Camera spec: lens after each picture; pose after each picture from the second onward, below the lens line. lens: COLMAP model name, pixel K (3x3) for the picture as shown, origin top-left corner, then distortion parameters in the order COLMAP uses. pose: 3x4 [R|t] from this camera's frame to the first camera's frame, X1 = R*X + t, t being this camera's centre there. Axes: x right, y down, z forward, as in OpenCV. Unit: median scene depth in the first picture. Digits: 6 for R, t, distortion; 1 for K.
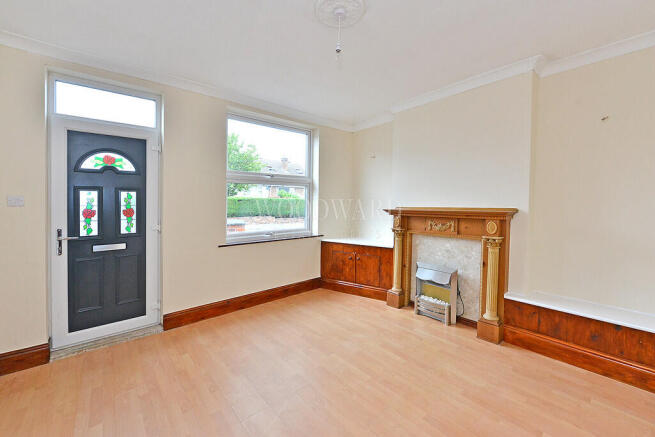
lens RADIAL K [[258.3, 0, 327.4], [0, 258.3, 205.3], [0, 0, 1]] dist [-0.010706, -0.000780]
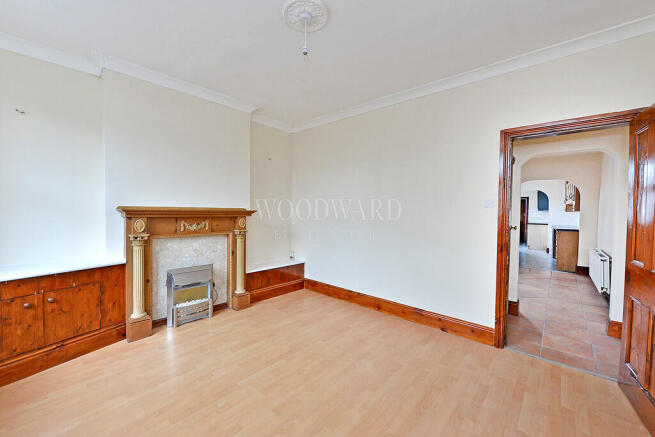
lens RADIAL K [[258.3, 0, 330.3], [0, 258.3, 218.9], [0, 0, 1]] dist [-0.010706, -0.000780]
pose [[-0.129050, -0.035556, 0.991000, -0.589750], [-0.008994, 0.999358, 0.034685, 0.013395], [-0.991597, -0.004437, -0.129287, 0.591478]]
